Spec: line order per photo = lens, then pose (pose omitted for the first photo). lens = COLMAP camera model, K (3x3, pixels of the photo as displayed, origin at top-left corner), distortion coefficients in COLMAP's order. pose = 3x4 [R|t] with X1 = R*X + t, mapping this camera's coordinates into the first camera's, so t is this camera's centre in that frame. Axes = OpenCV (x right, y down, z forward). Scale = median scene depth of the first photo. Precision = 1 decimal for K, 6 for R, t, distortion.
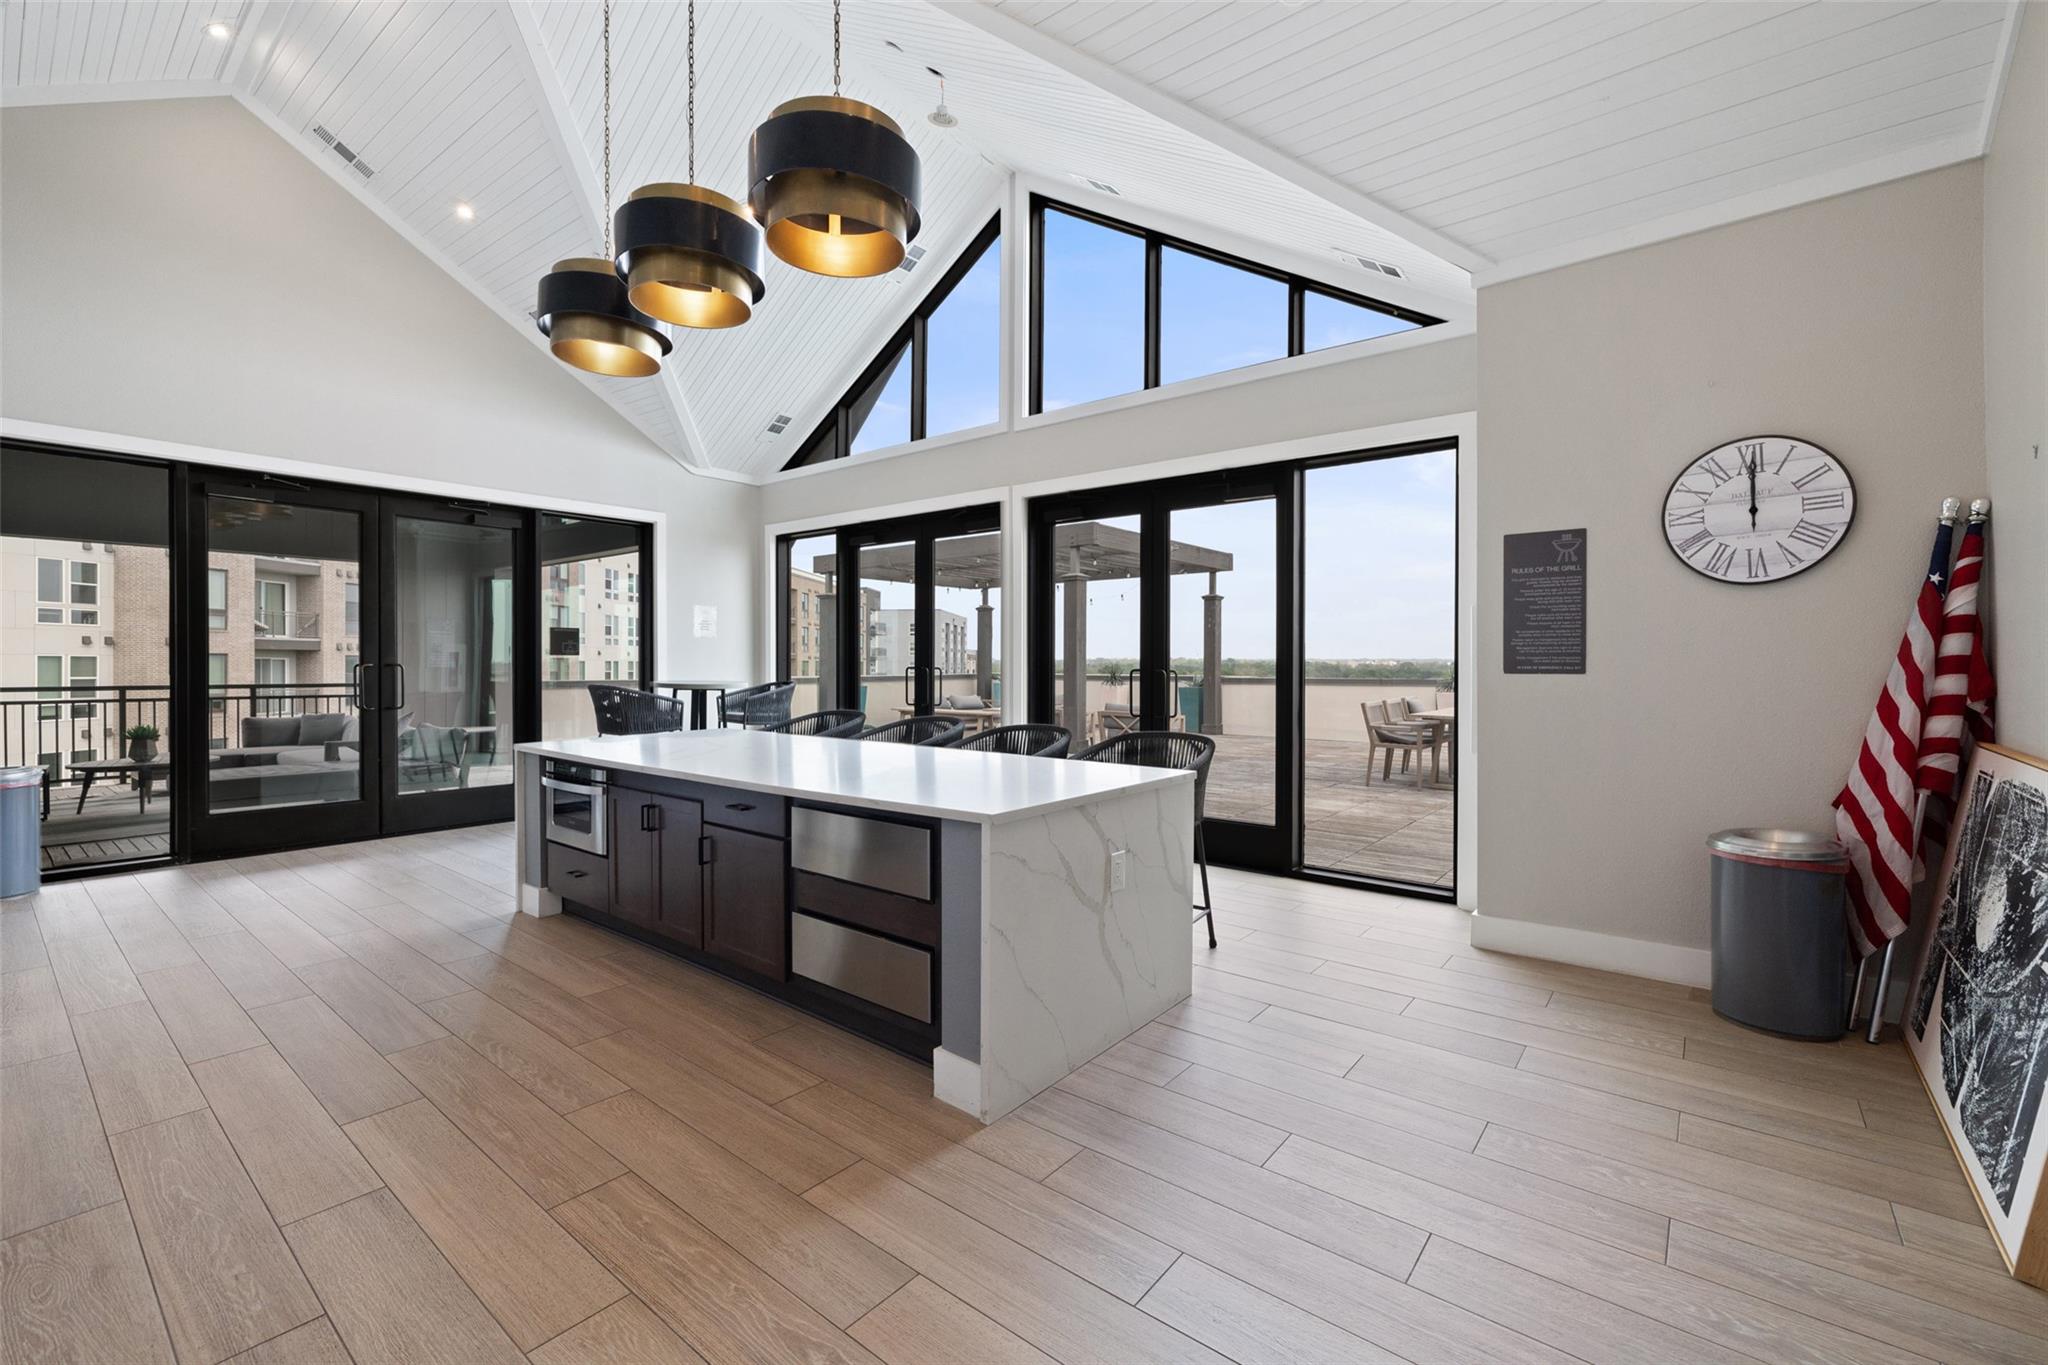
lens RADIAL K [[861.1, 0, 1024.0], [0, 861.1, 682.5], [0, 0, 1]] dist [-0.003059, -0.000420]
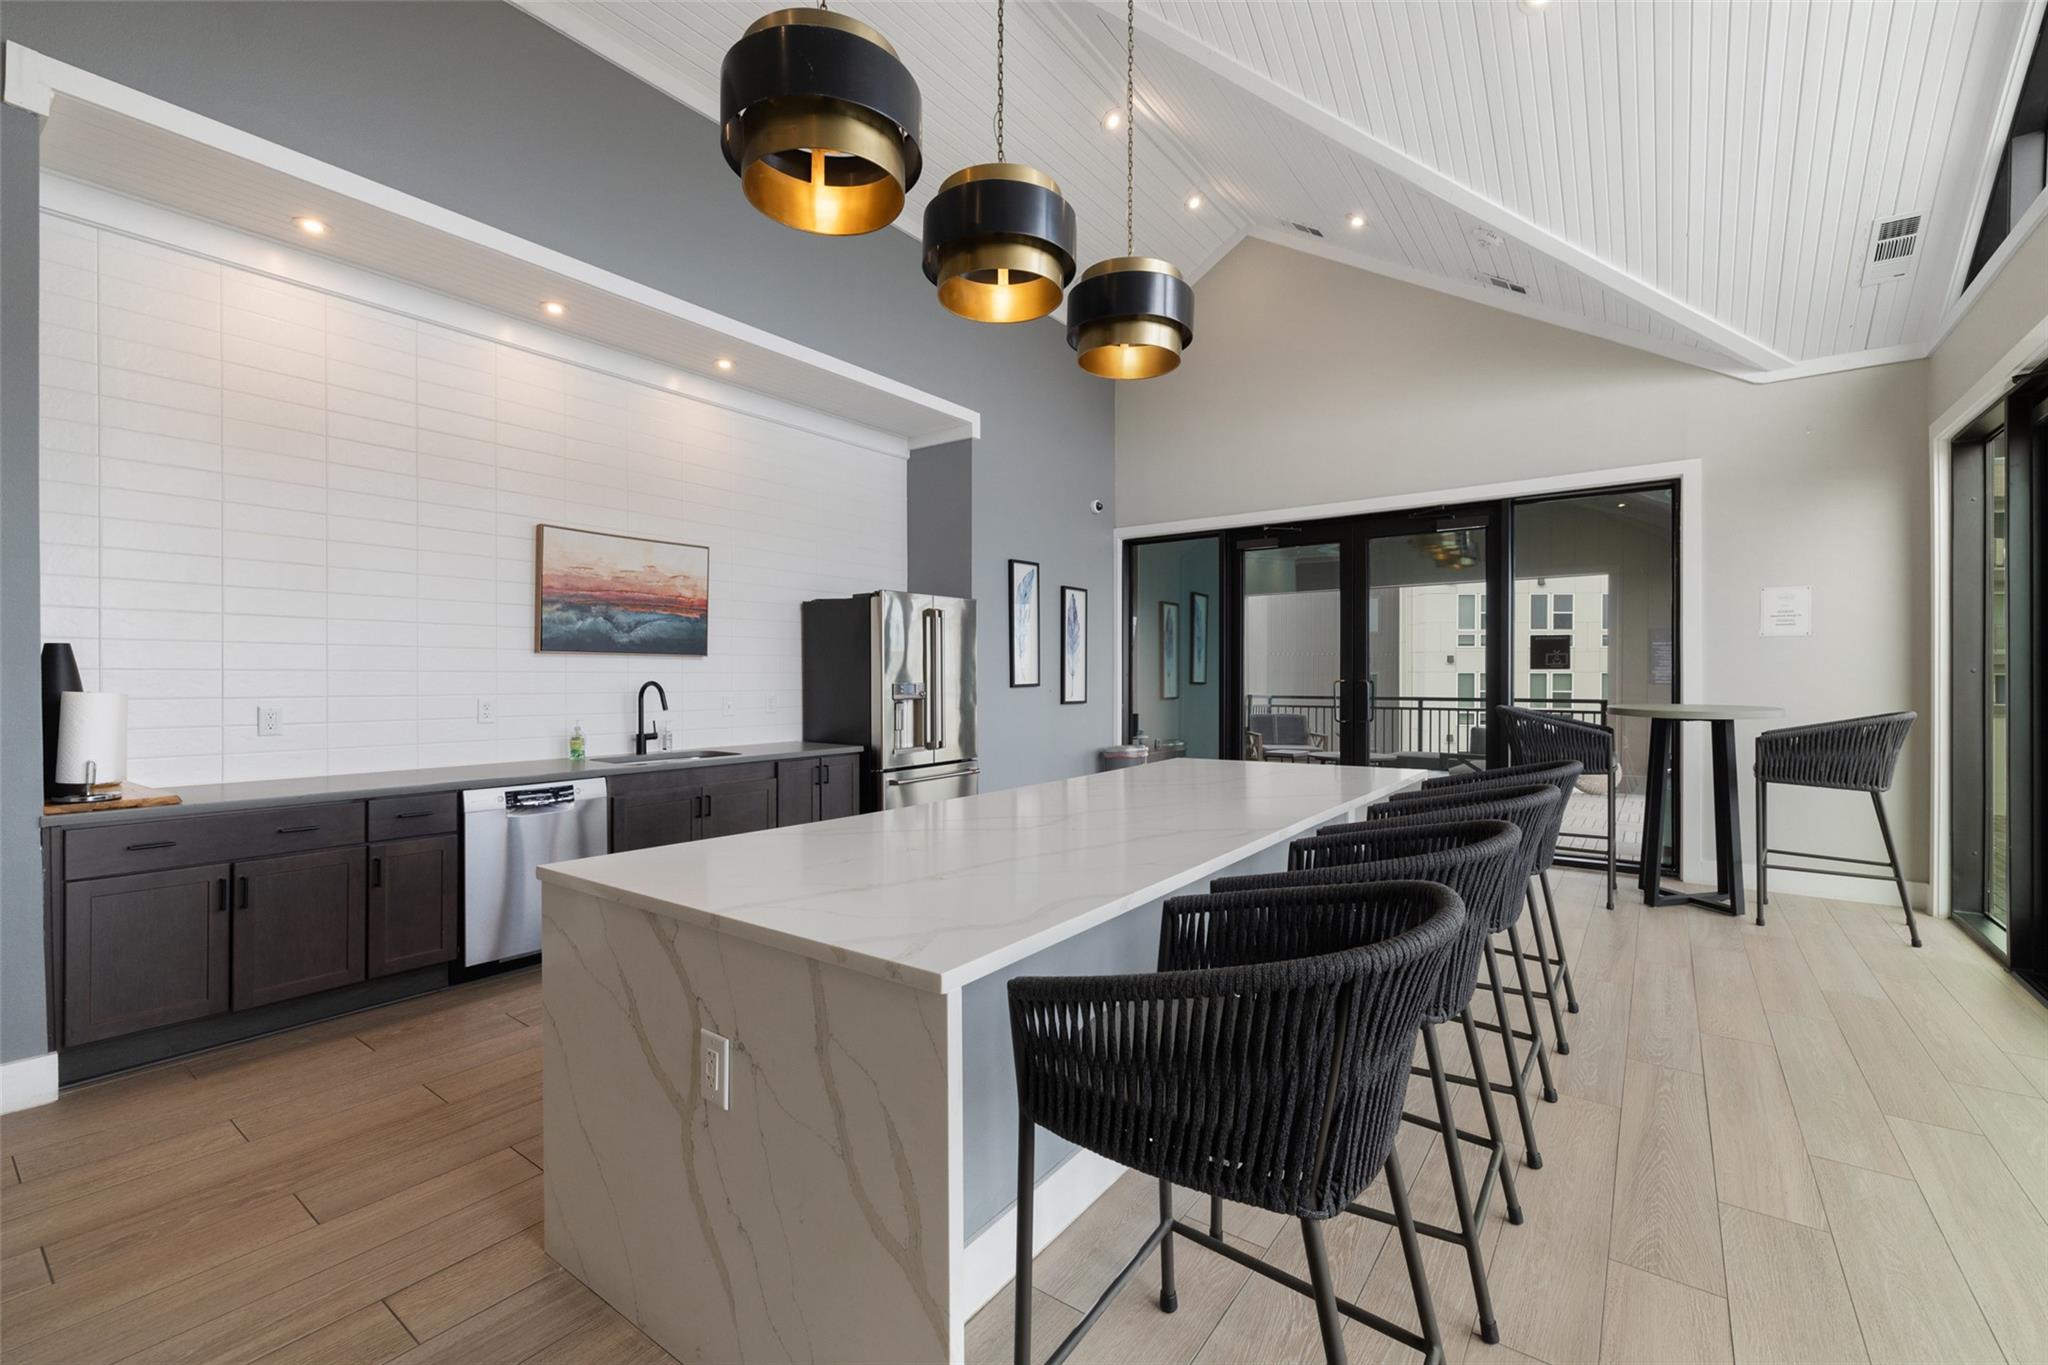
lens RADIAL K [[861.1, 0, 1024.0], [0, 861.1, 682.5], [0, 0, 1]] dist [-0.003059, -0.000420]
pose [[0.034908, 0.002012, -0.999389, 0.240887], [-0.021709, 0.999764, 0.001254, -0.007842], [0.999155, 0.021652, 0.034943, 0.439531]]
